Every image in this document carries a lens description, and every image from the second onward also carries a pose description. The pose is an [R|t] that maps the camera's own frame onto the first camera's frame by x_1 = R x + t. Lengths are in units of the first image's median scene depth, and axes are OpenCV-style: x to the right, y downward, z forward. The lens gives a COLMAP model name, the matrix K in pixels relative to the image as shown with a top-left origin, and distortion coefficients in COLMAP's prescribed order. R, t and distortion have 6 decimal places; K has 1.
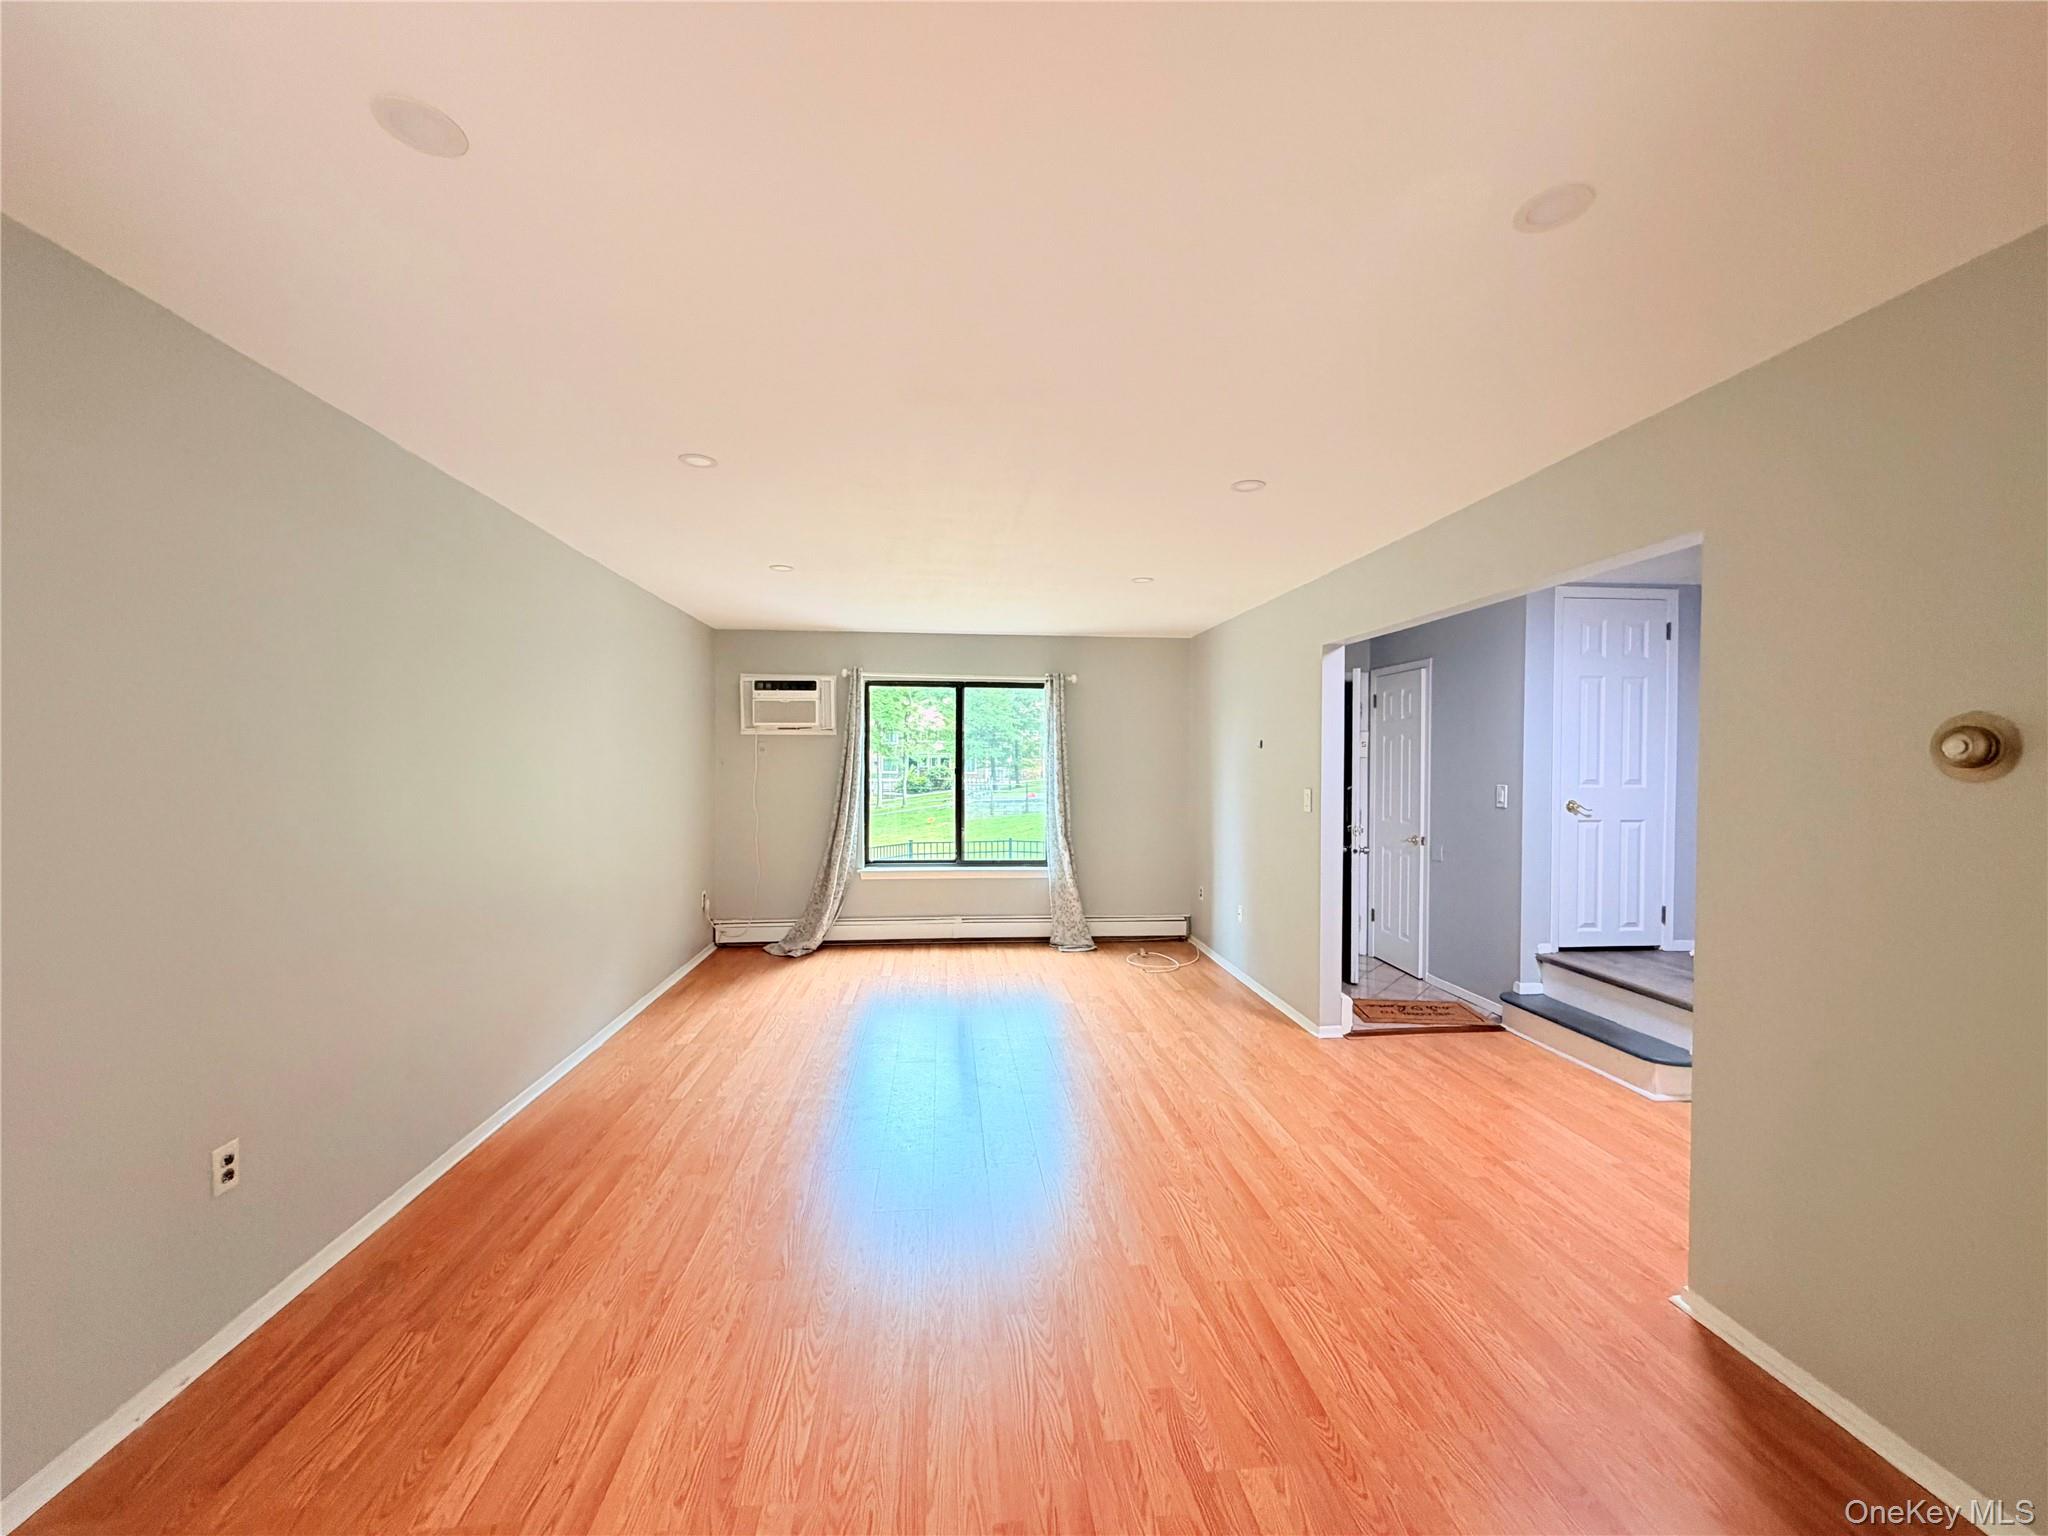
lens RADIAL K [[816.1, 0, 1018.4], [0, 816.1, 771.3], [0, 0, 1]] dist [-0.002472, -0.000282]
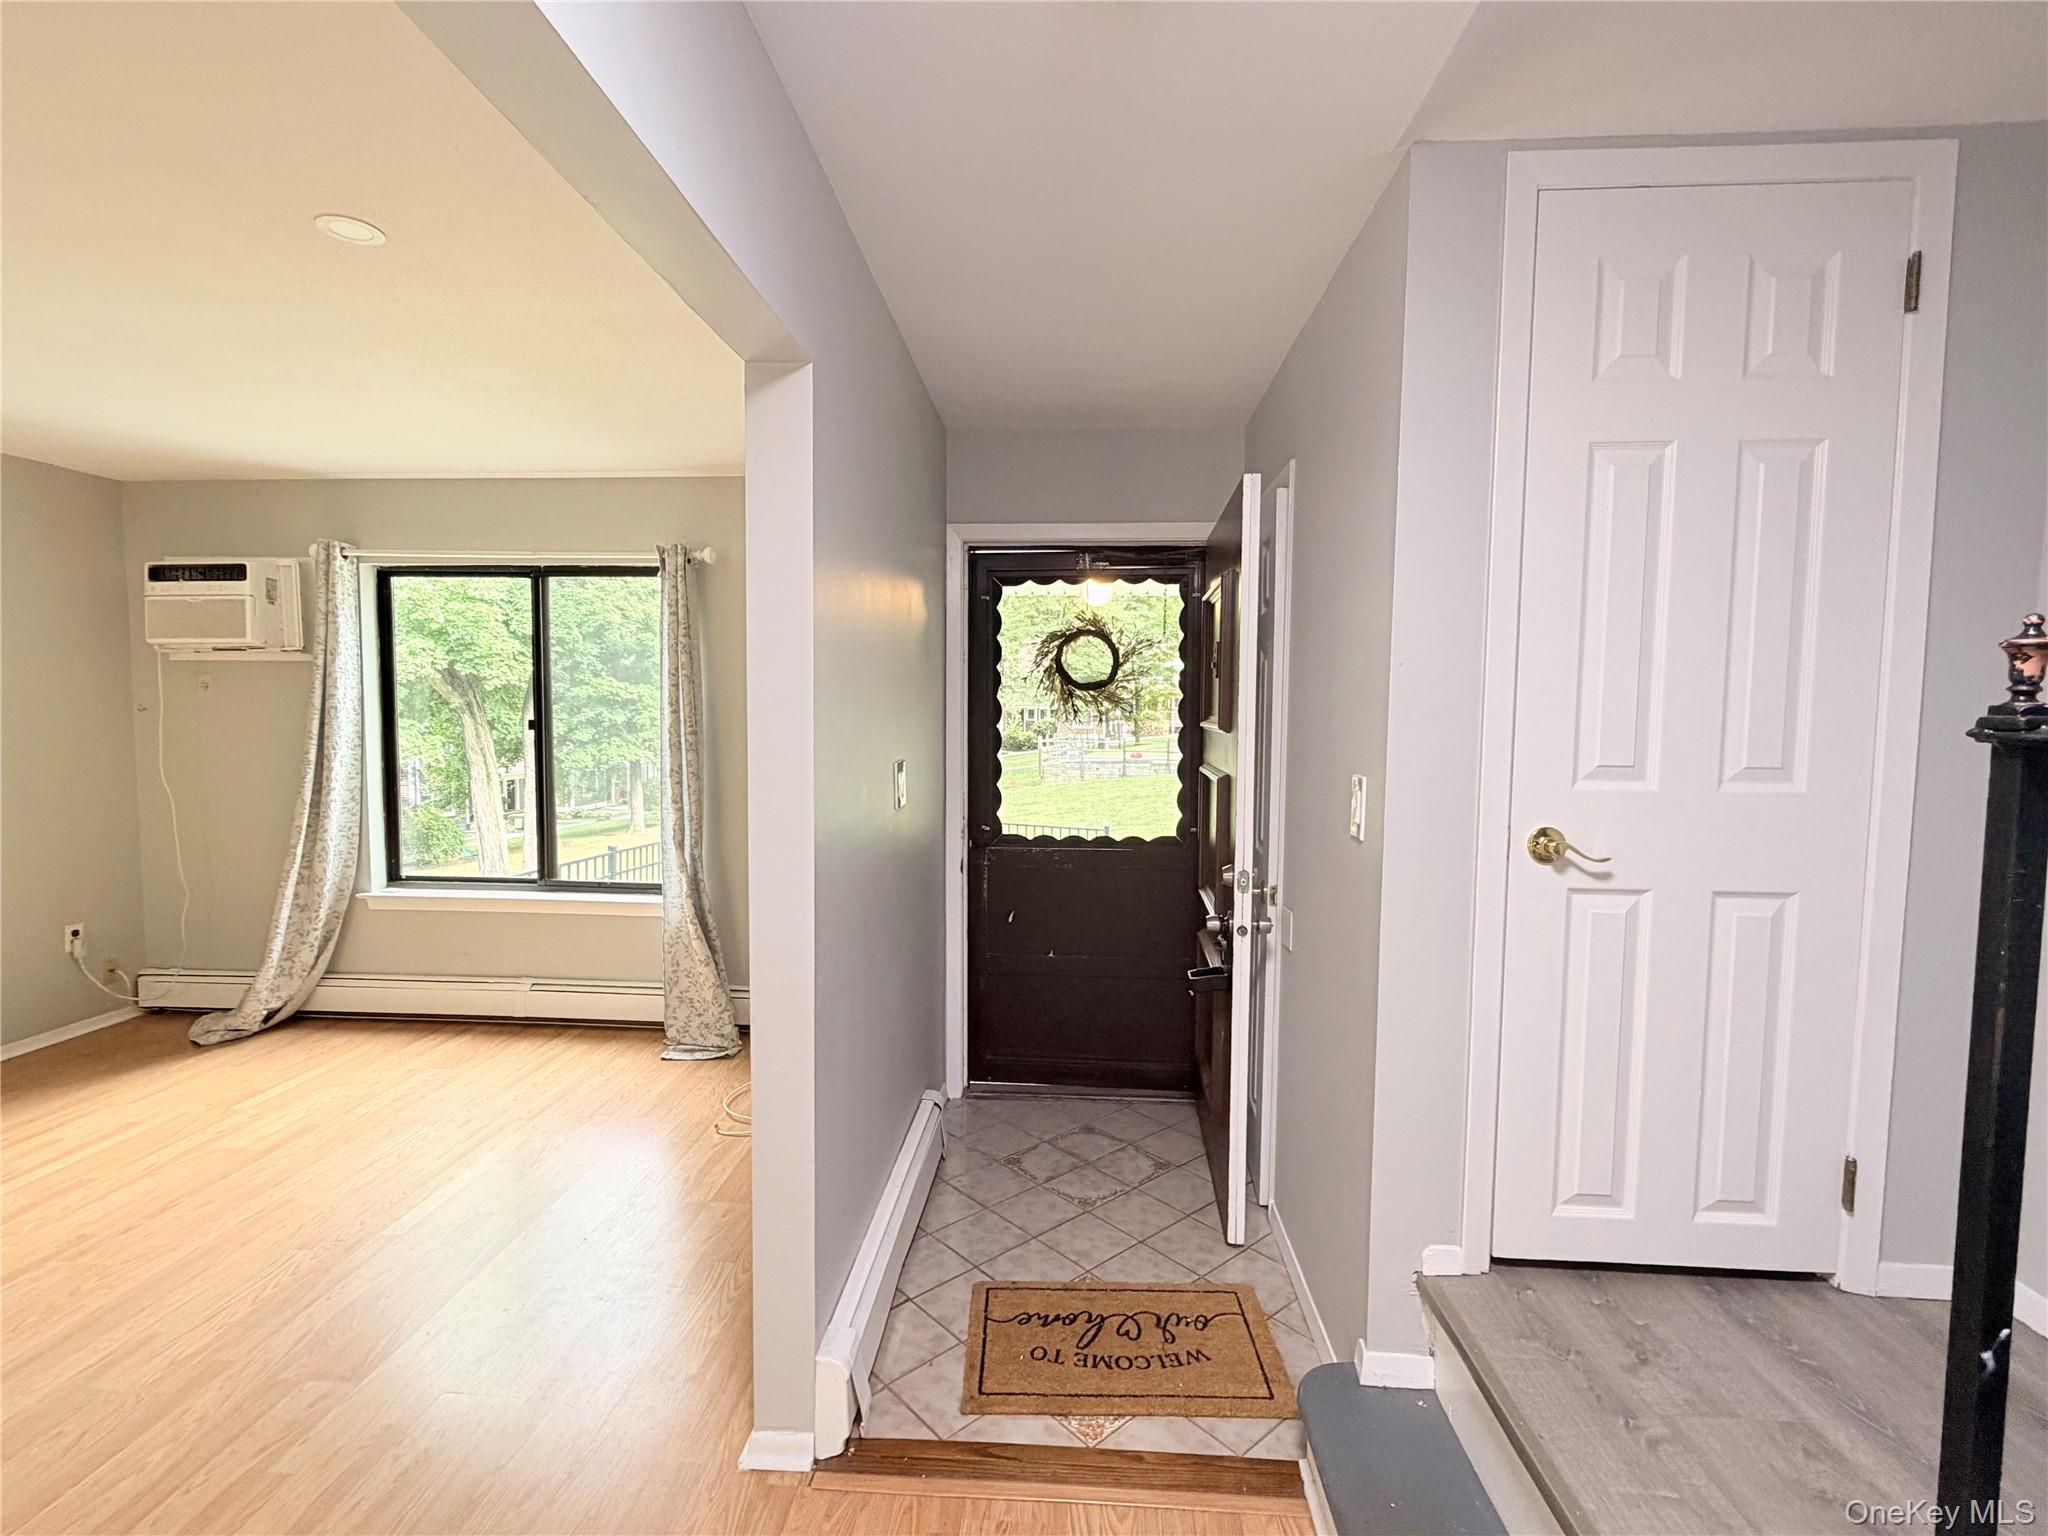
lens RADIAL K [[930.3, 0, 1019.4], [0, 930.3, 771.8], [0, 0, 1]] dist [-0.003148, 0.001956]
pose [[0.986782, 0.015365, -0.161326, 0.399119], [-0.007260, 0.998687, 0.050709, -0.003323], [0.161893, -0.048867, 0.985598, 0.450145]]
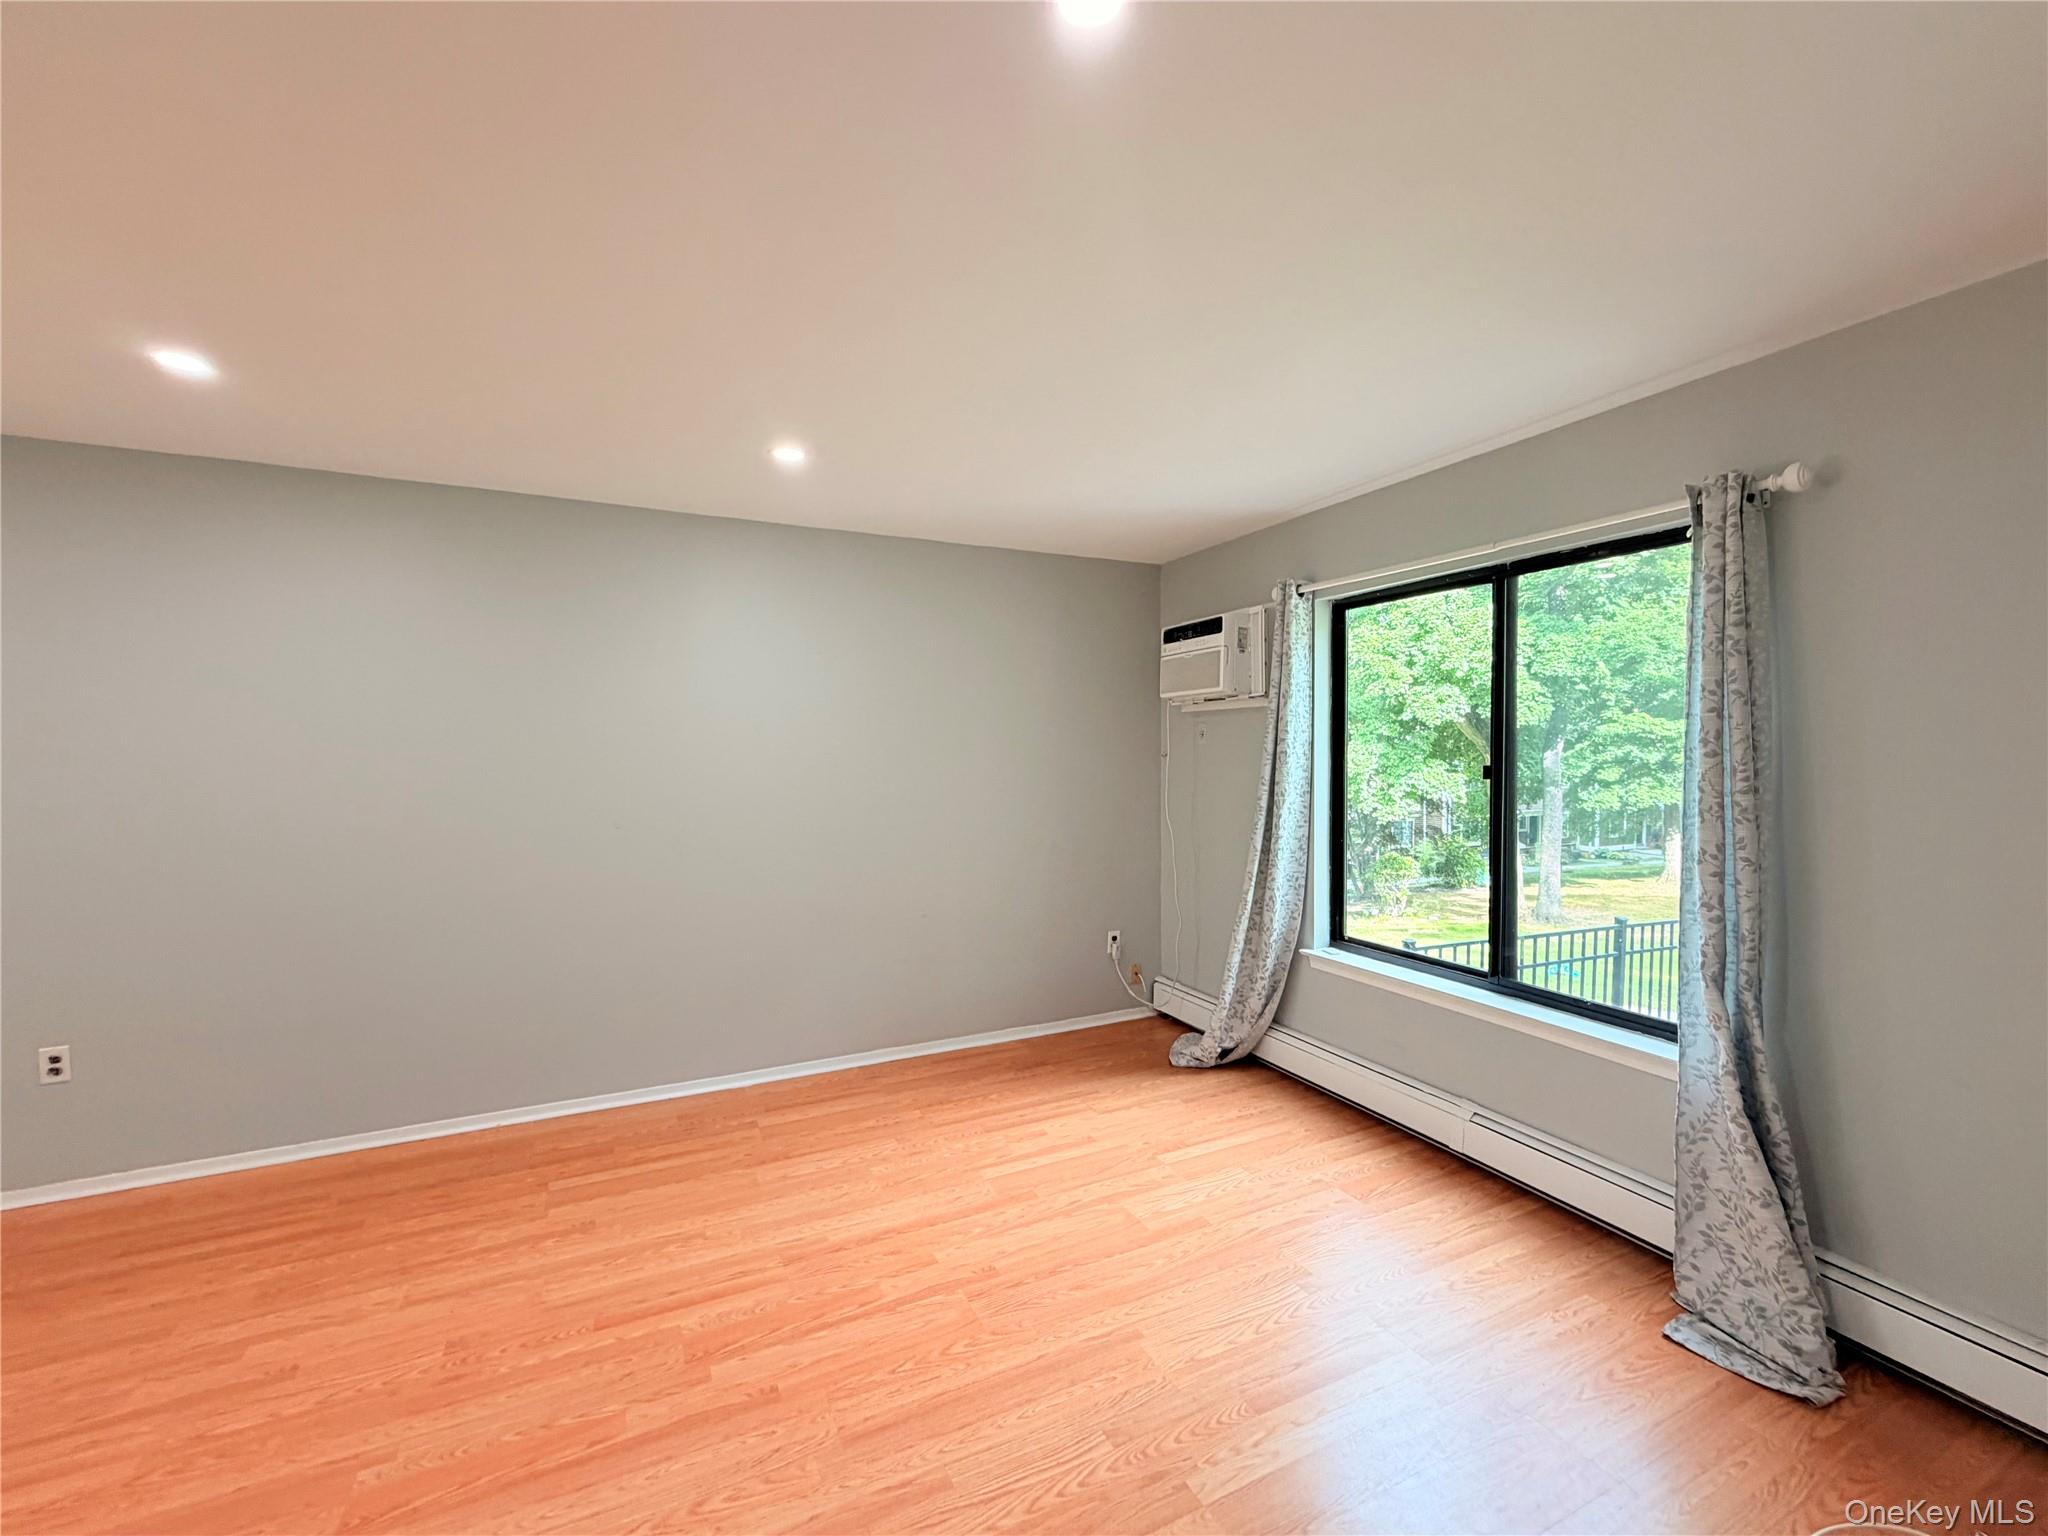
lens RADIAL K [[816.1, 0, 1041.0], [0, 816.1, 771.4], [0, 0, 1]] dist [-0.002472, -0.000282]
pose [[0.346611, 0.019236, -0.937812, 0.273015], [-0.005195, 0.999814, 0.018587, -0.008611], [0.937995, -0.001571, 0.346646, 0.681491]]
